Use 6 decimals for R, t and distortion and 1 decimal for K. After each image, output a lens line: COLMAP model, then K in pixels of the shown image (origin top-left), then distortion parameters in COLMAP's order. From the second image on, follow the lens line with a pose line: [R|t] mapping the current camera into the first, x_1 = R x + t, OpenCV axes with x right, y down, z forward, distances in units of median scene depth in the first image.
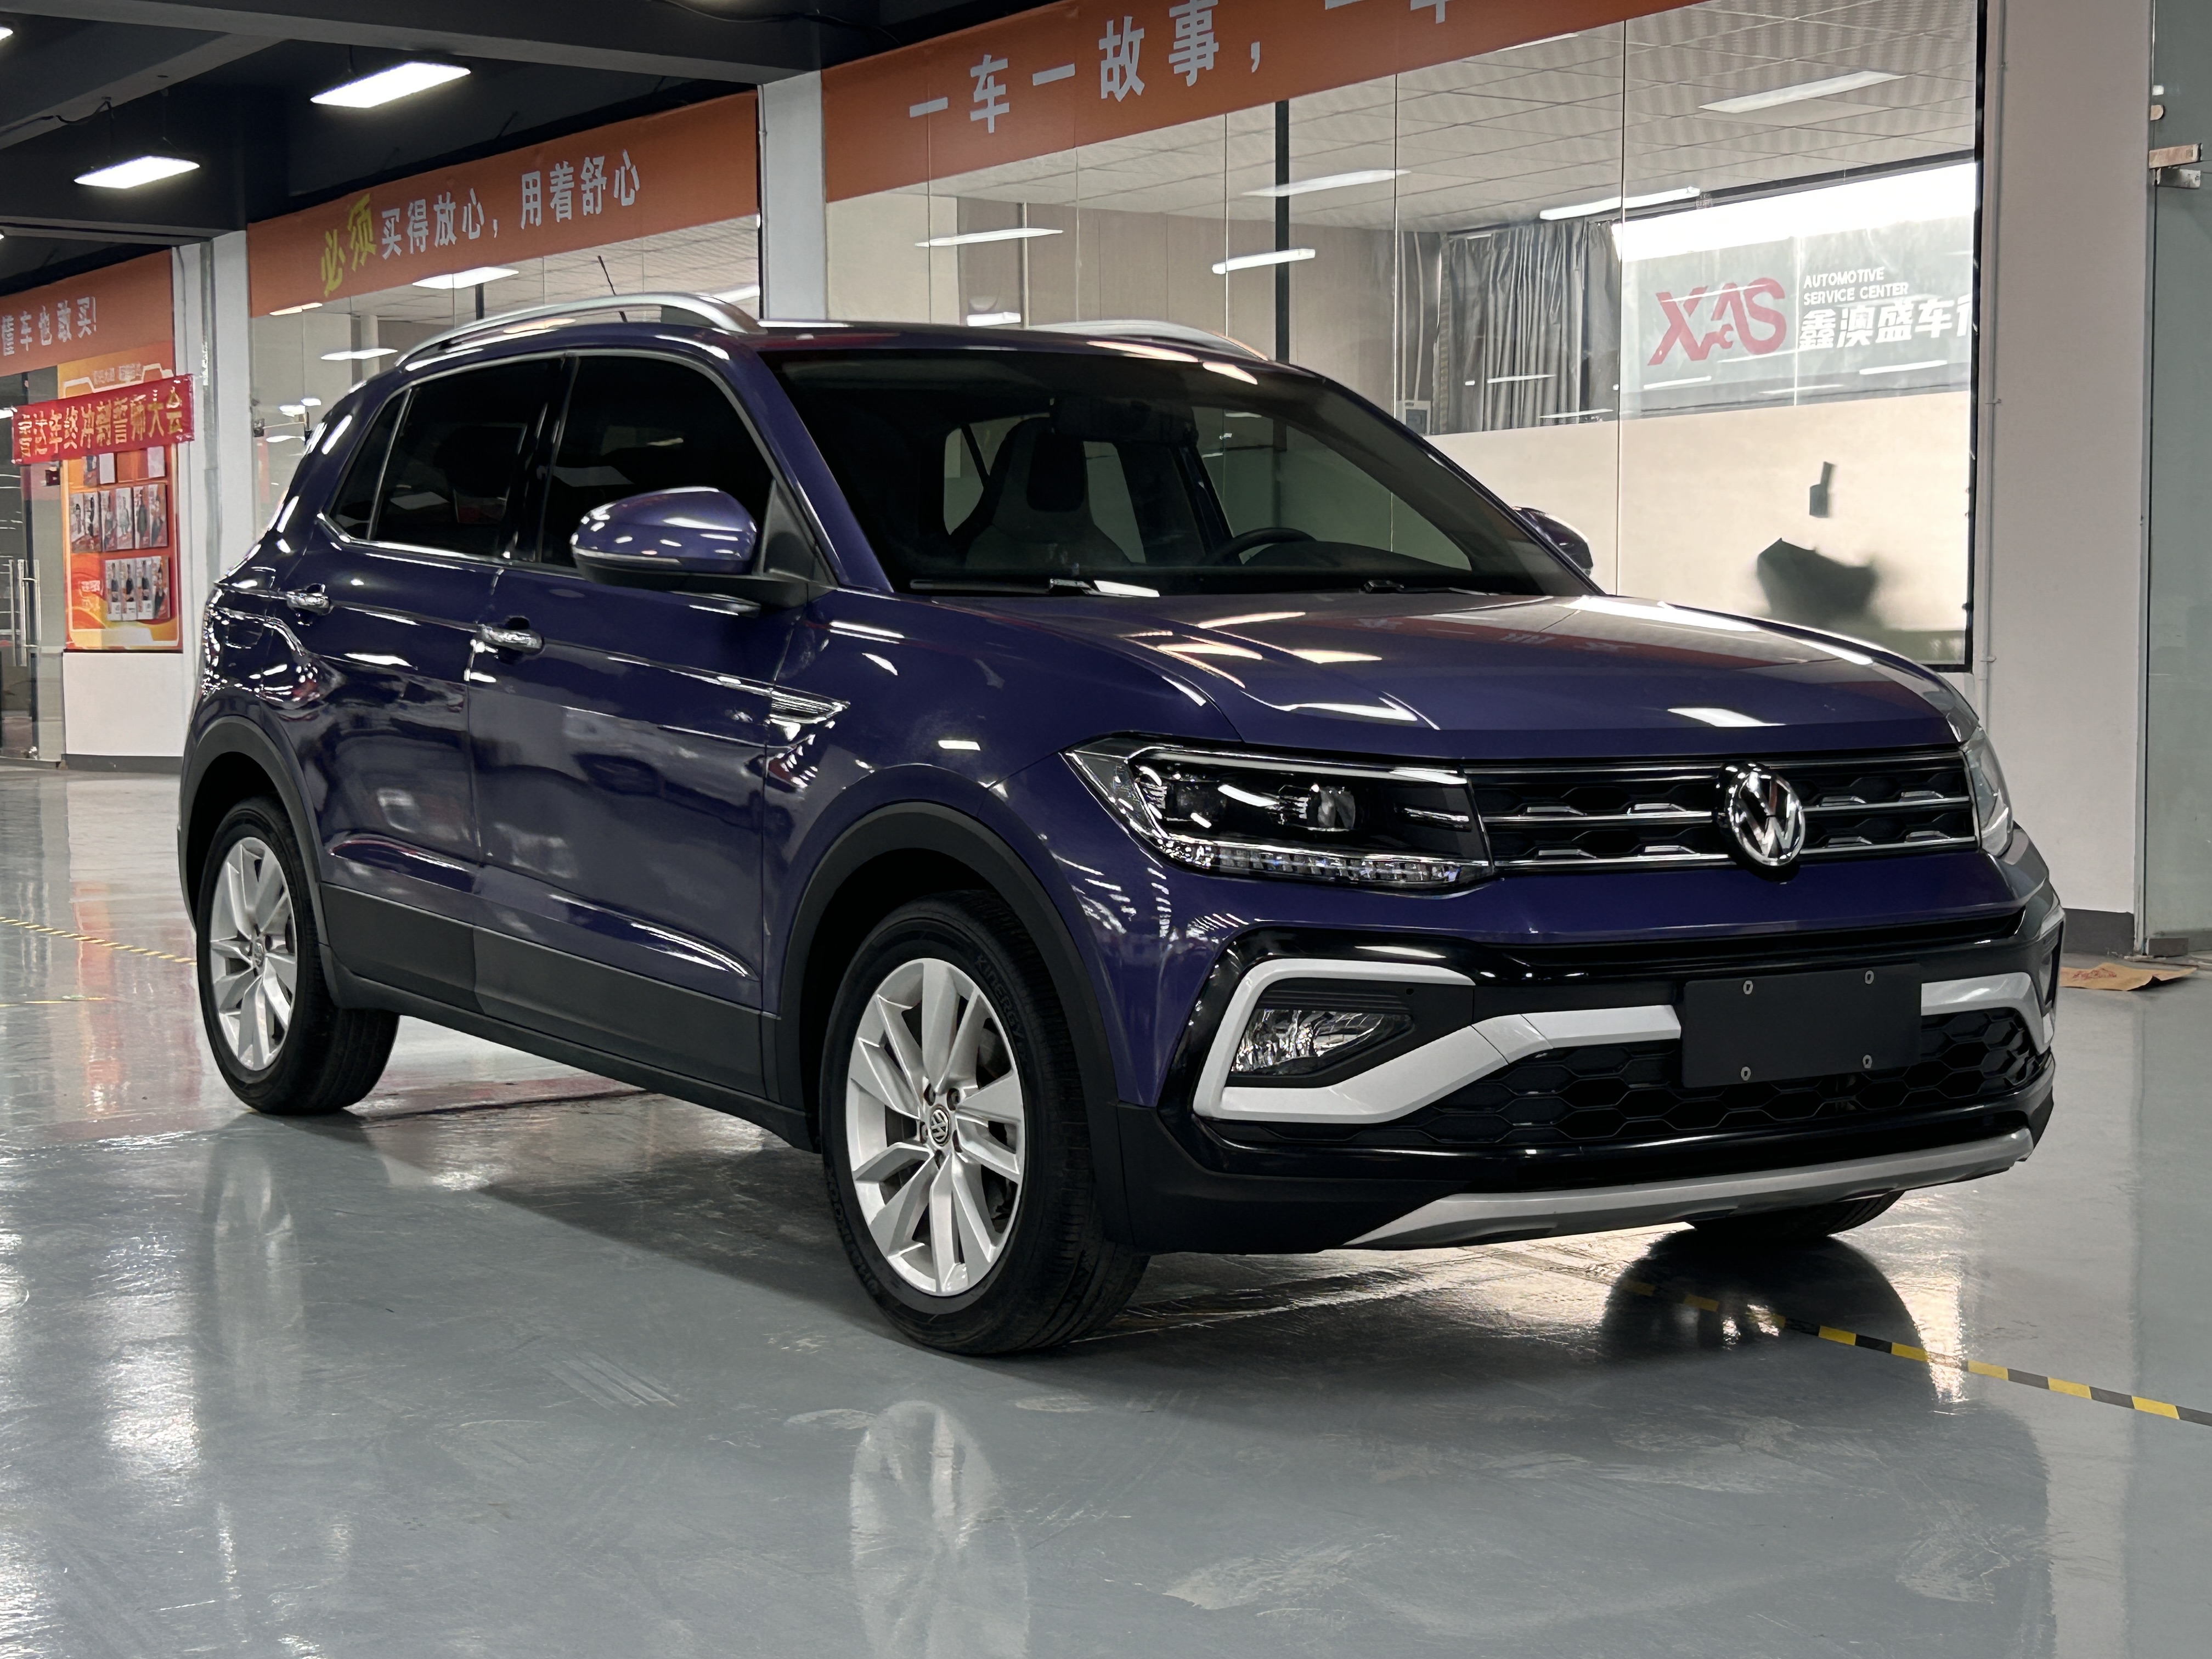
lens RADIAL K [[3318.9, 0, 1106.0], [0, 3318.9, 829.5], [0, 0, 1]] dist [0.077091, -0.101740]
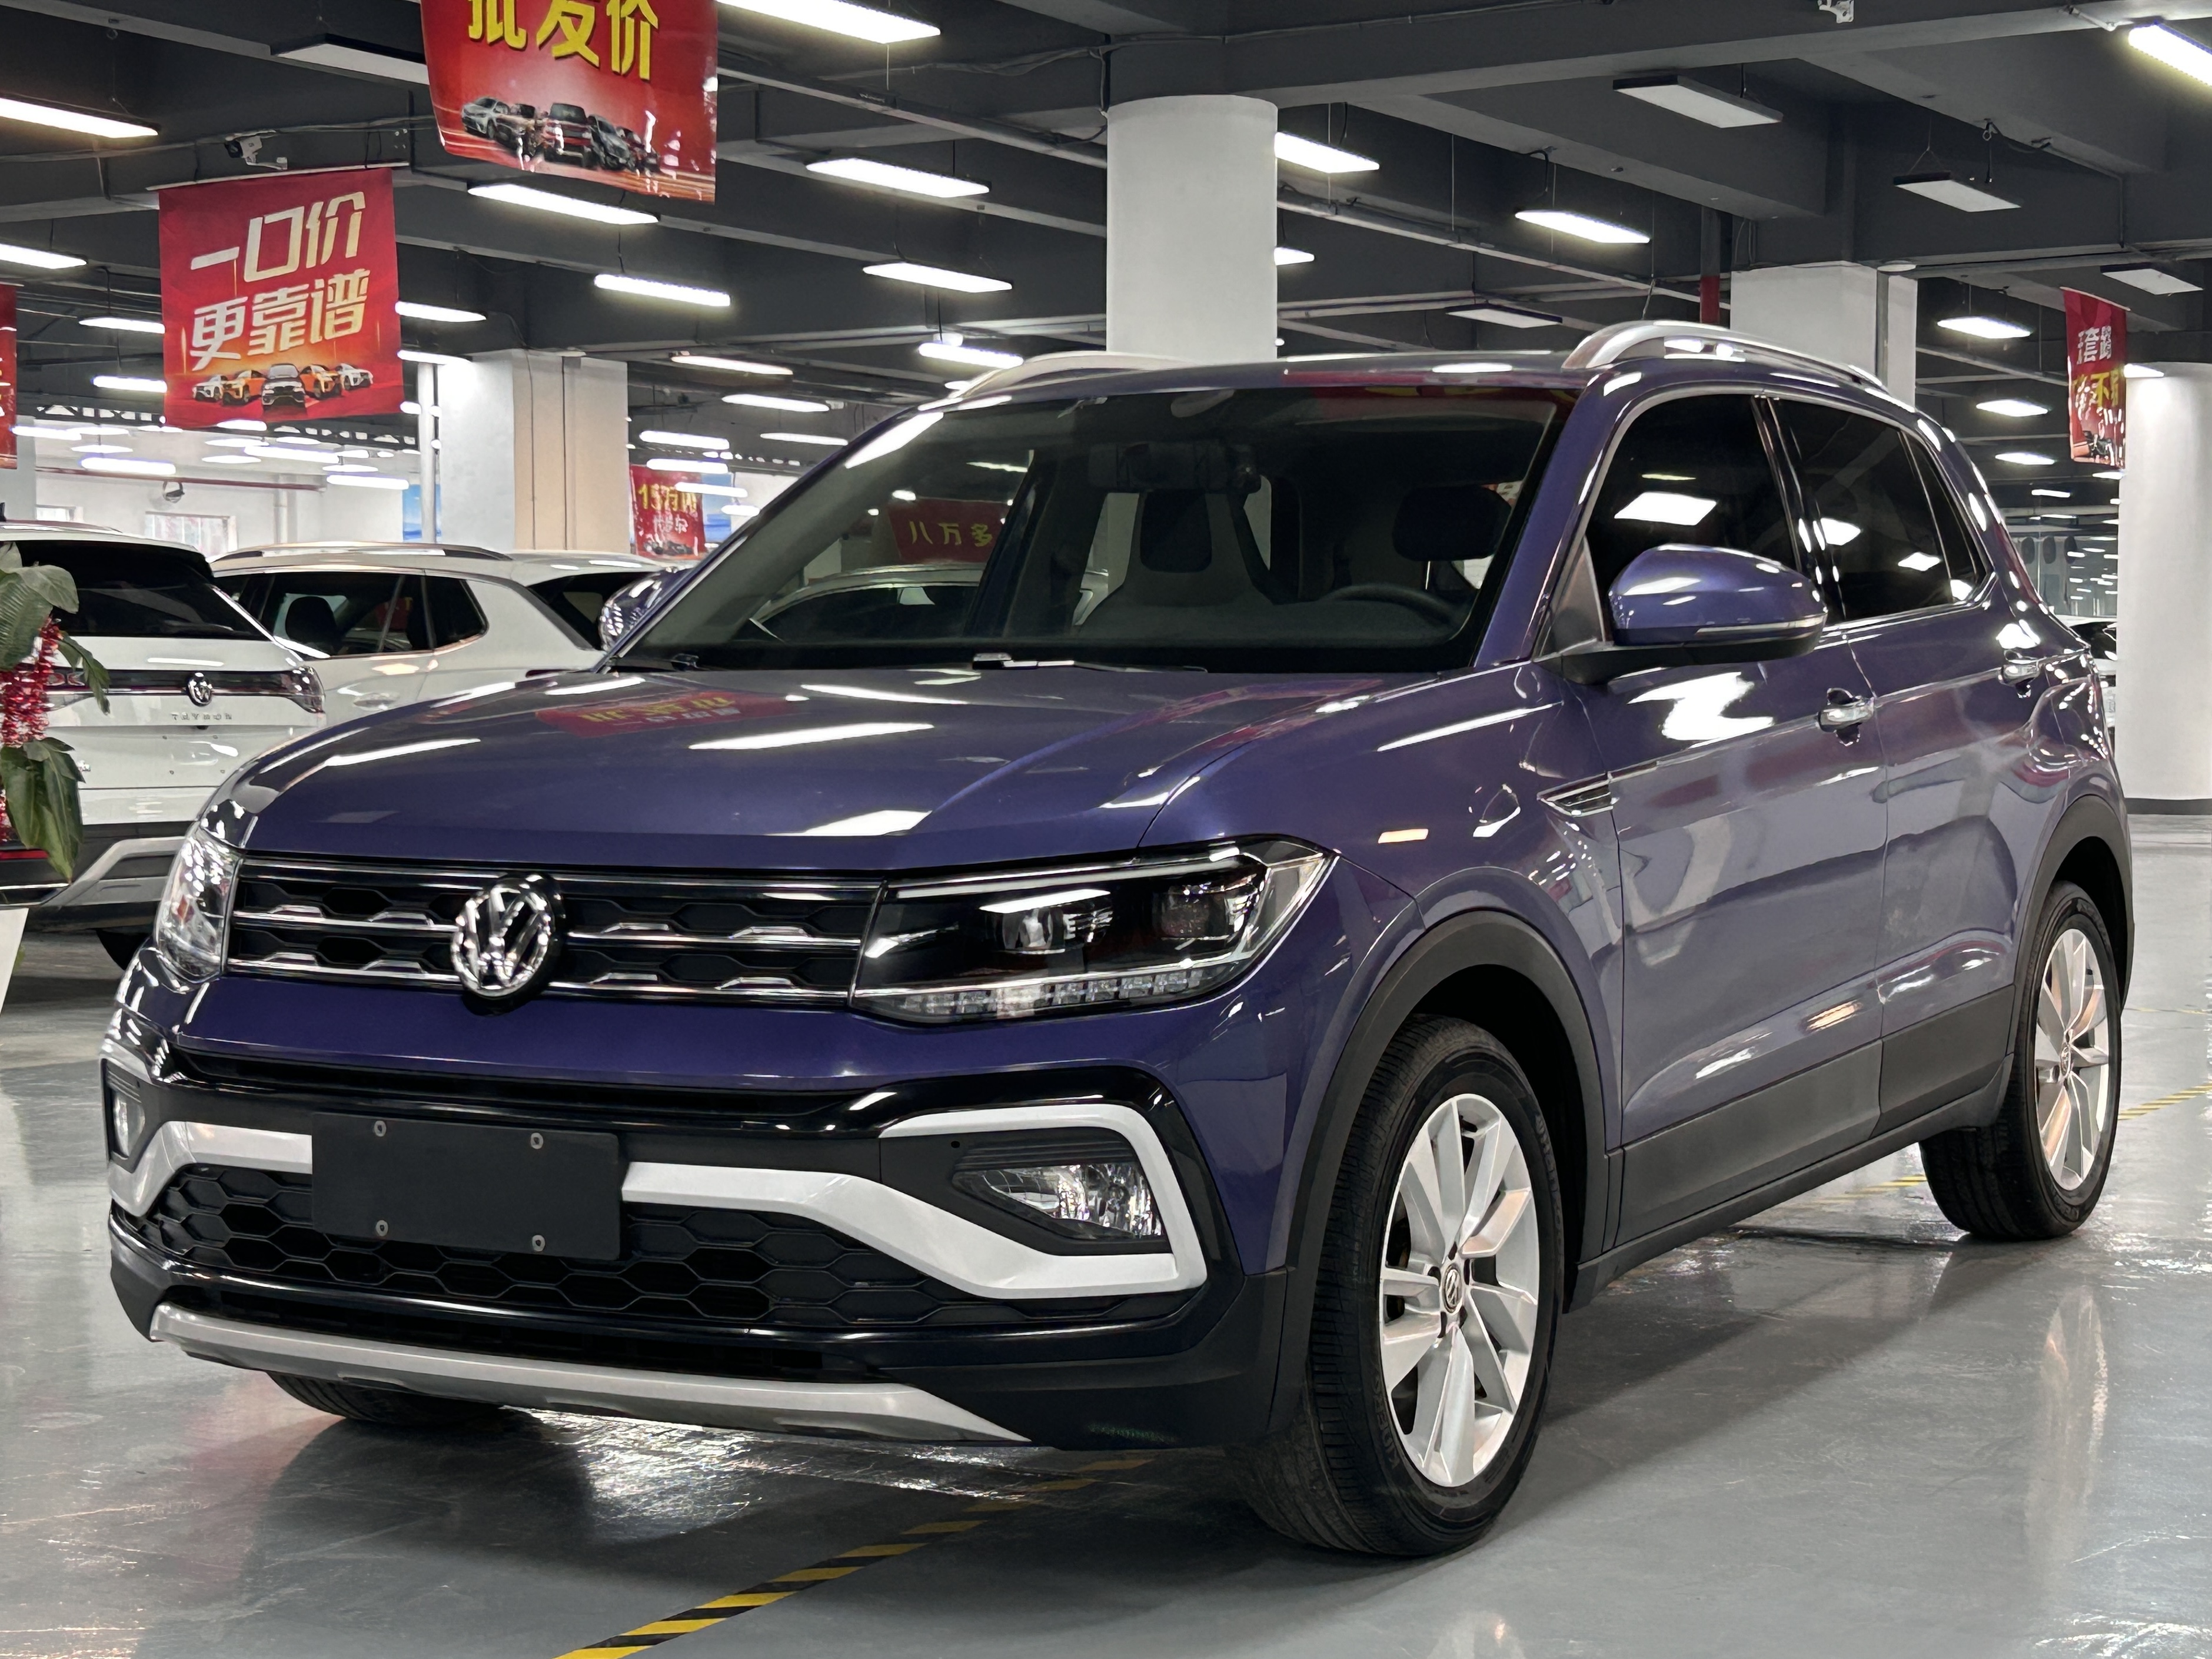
lens RADIAL K [[3469.8, 0, 1106.0], [0, 3469.8, 829.5], [0, 0, 1]] dist [0.233430, -0.750858]
pose [[0.465658, 0.042207, -0.883958, 0.666650], [-0.057842, 0.998178, 0.017191, -0.035103], [0.883073, 0.043125, 0.467251, 0.452032]]
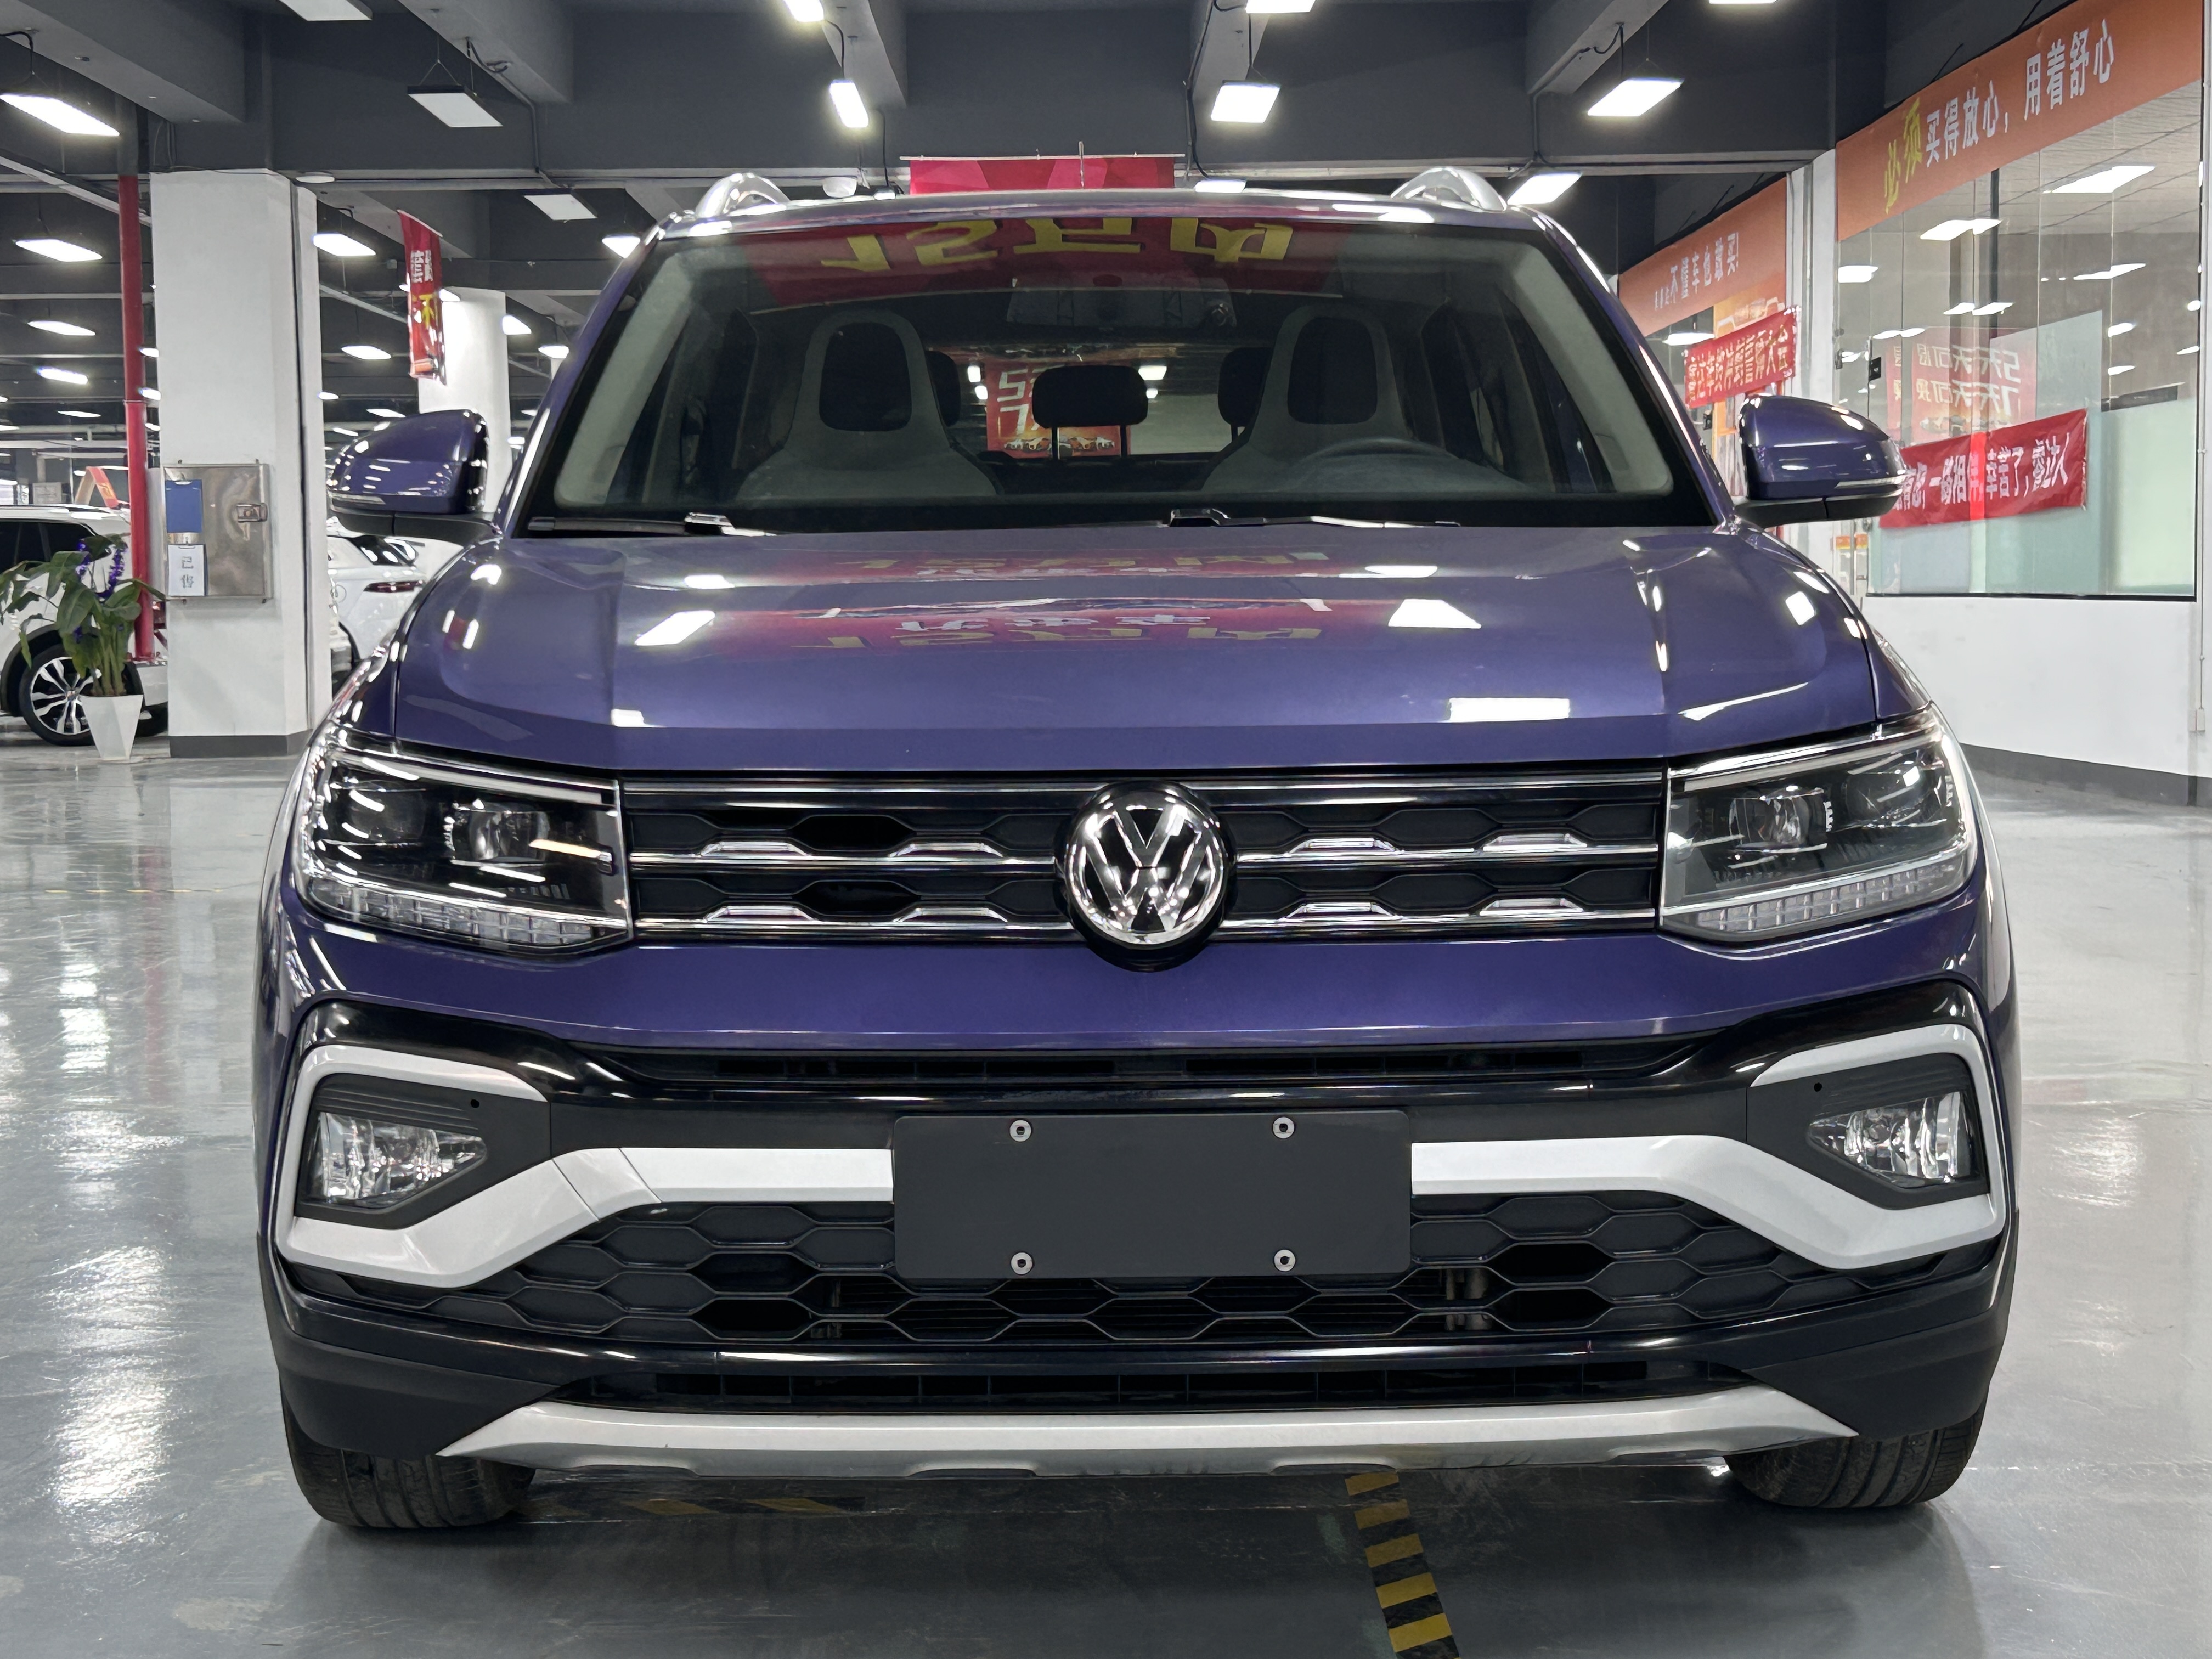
lens RADIAL K [[3361.6, 0, 1277.2], [0, 3361.6, 824.8], [0, 0, 1]] dist [0.211717, -0.734405]
pose [[0.838543, 0.032341, -0.543875, 0.362361], [-0.024221, 0.999463, 0.022088, -0.017180], [0.544297, -0.005348, 0.838875, 0.292192]]
